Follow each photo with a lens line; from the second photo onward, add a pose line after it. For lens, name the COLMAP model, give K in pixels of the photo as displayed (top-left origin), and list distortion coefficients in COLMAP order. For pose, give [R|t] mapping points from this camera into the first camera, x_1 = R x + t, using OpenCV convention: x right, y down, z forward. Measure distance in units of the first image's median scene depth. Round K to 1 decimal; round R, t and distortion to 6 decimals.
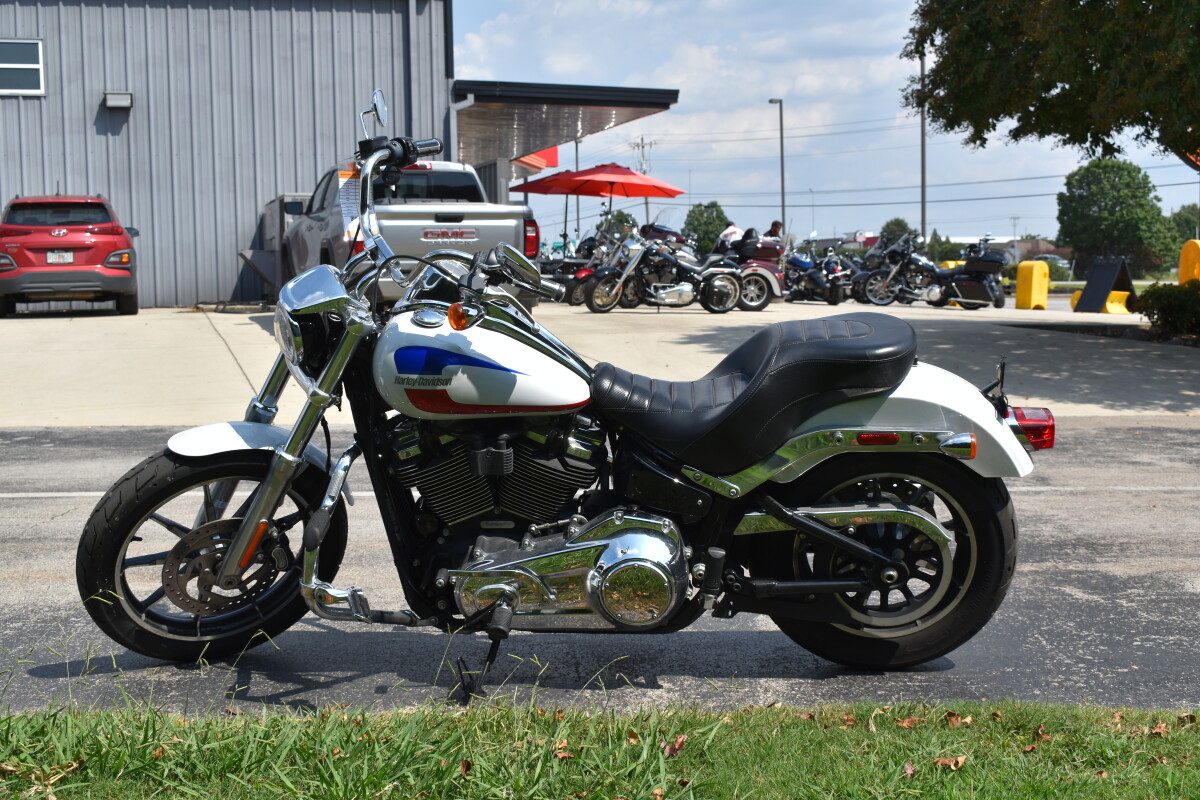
lens RADIAL K [[1544.0, 0, 604.1], [0, 1544.0, 403.8], [0, 0, 1]] dist [-0.048900, 0.000000]
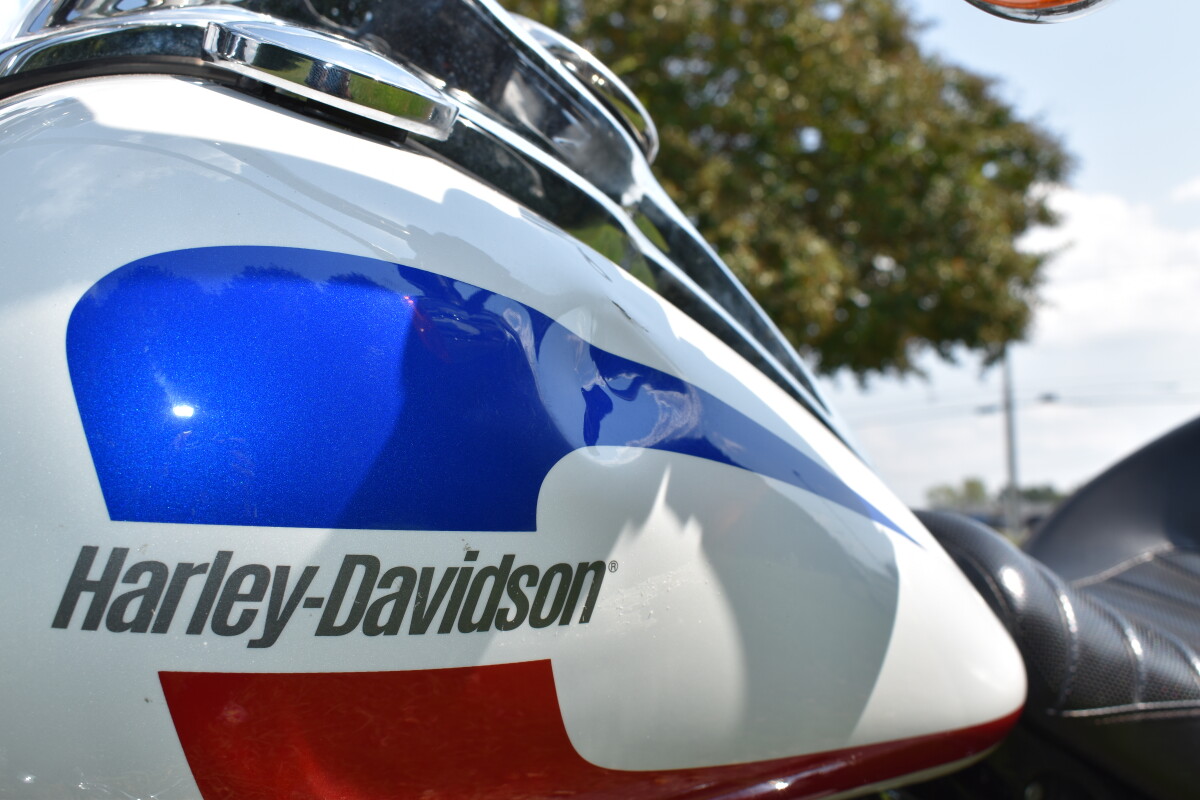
lens RADIAL K [[1283.8, 0, 599.0], [0, 1283.8, 398.8], [0, 0, 1]] dist [-0.069686, 0.000000]
pose [[0.840952, 0.054710, 0.538337, -0.025195], [0.057992, 0.980033, -0.190189, -0.001683], [-0.537993, 0.191159, 0.820988, 0.153221]]
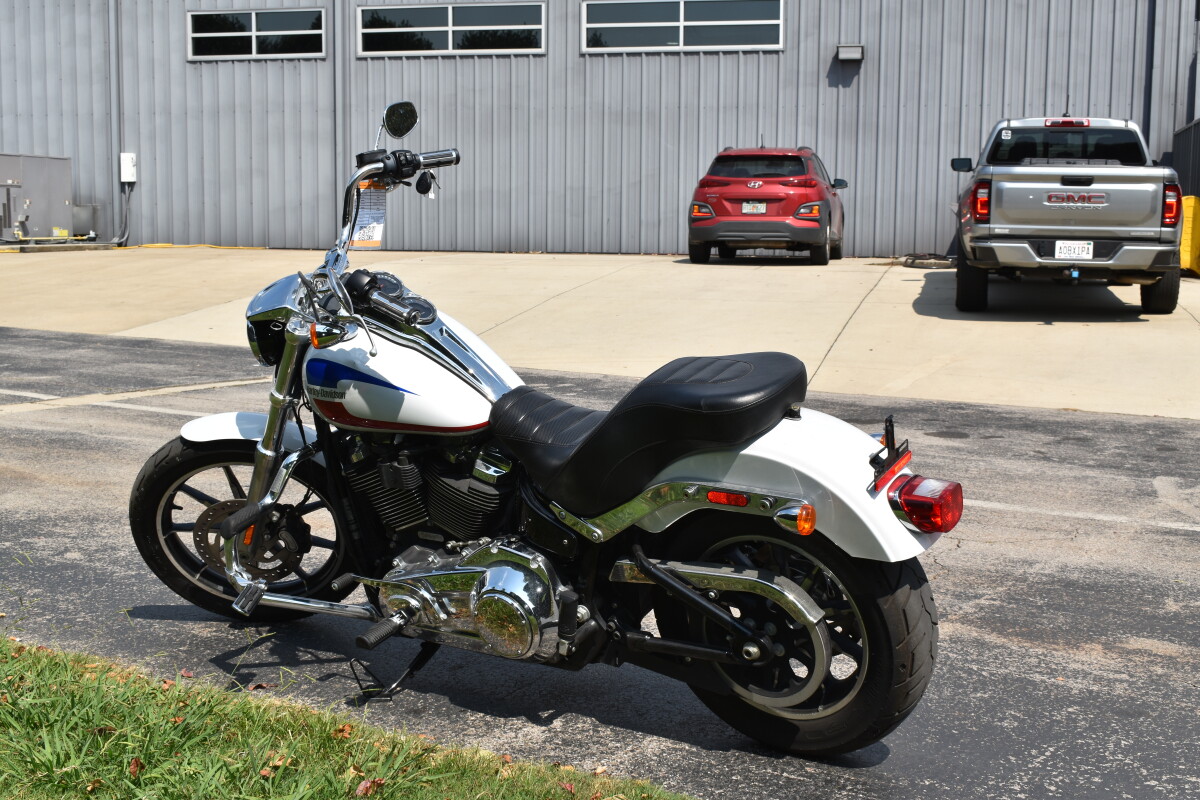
lens RADIAL K [[1544.0, 0, 593.4], [0, 1544.0, 403.1], [0, 0, 1]] dist [-0.048900, 0.000000]
pose [[0.859153, 0.084878, -0.504631, 0.094219], [-0.066241, 0.996298, 0.054797, -0.012795], [0.507413, -0.013652, 0.861595, 0.032522]]
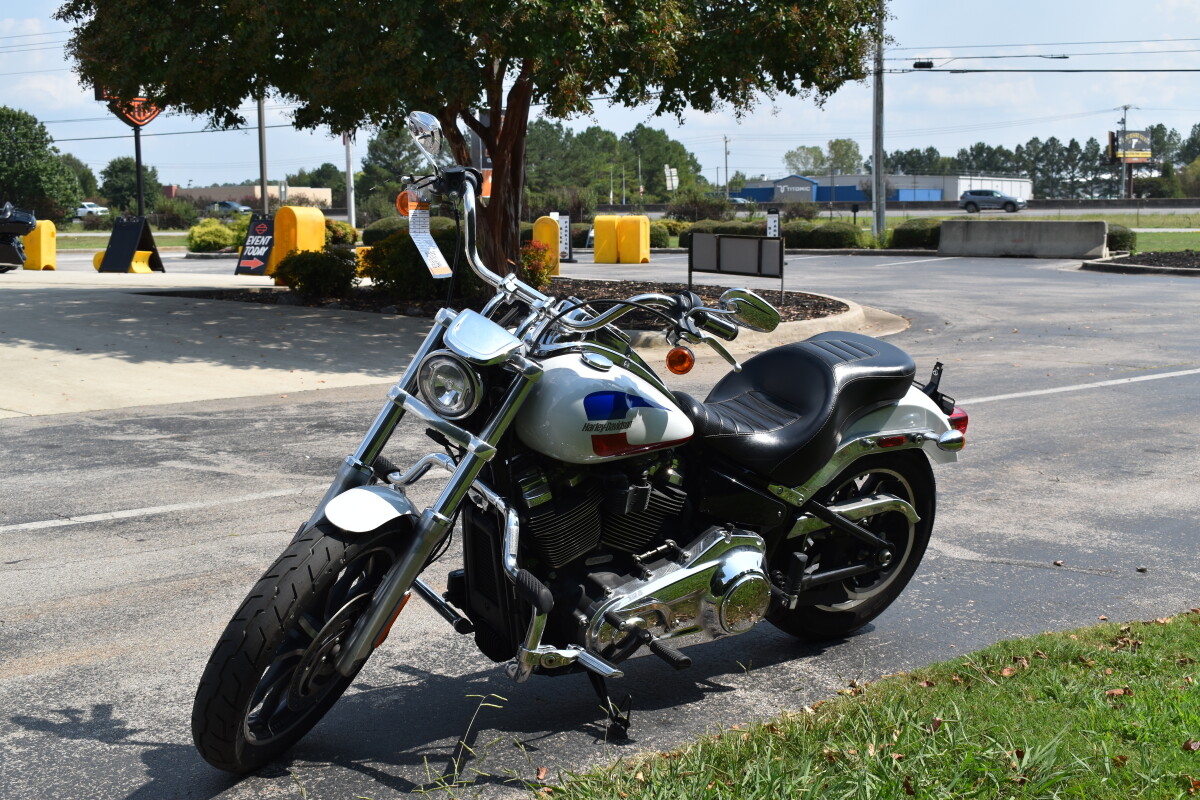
lens RADIAL K [[1544.0, 0, 598.8], [0, 1544.0, 397.9], [0, 0, 1]] dist [-0.048900, 0.000000]
pose [[0.763214, -0.073820, 0.641915, -0.125800], [0.054958, 0.997269, 0.049342, -0.013610], [-0.643805, -0.002380, 0.765186, 0.041710]]
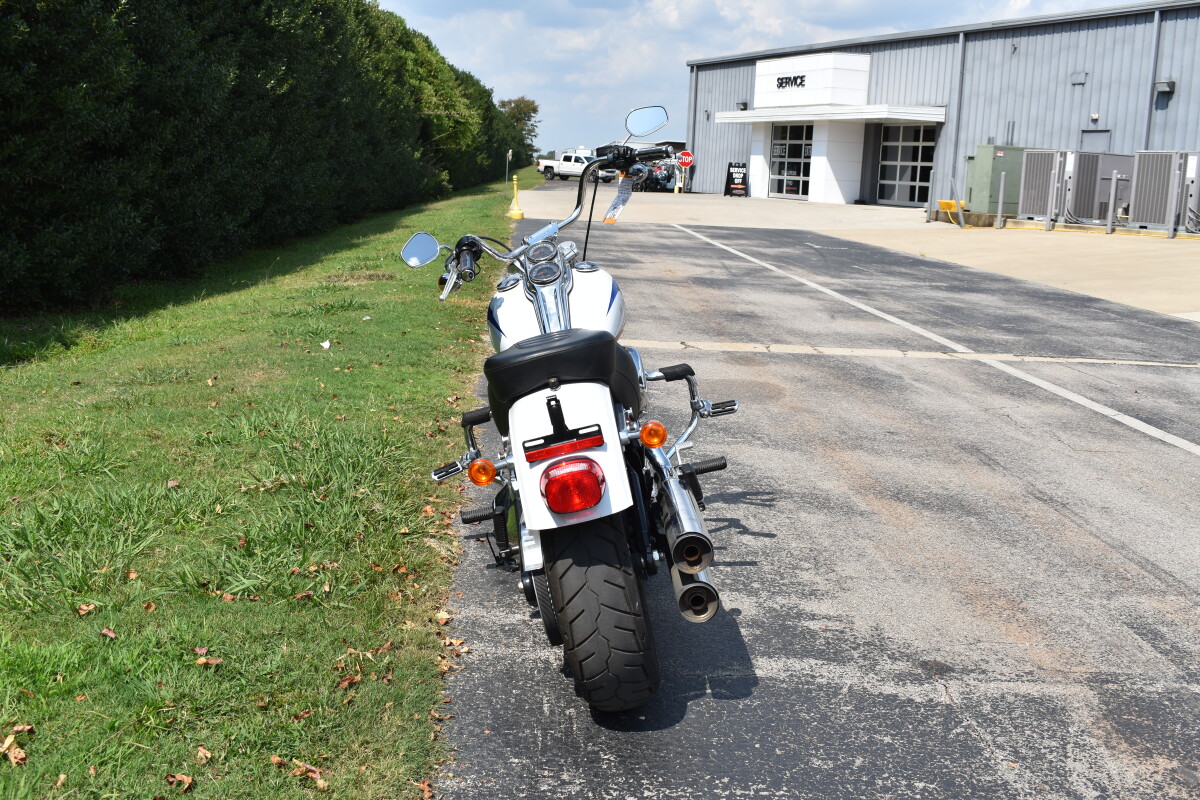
lens RADIAL K [[1283.8, 0, 601.2], [0, 1283.8, 400.5], [0, 0, 1]] dist [-0.069686, 0.000000]
pose [[0.086931, 0.193009, -0.977338, 0.171826], [-0.126627, 0.975236, 0.181331, -0.029027], [0.988134, 0.107994, 0.109218, 0.163492]]
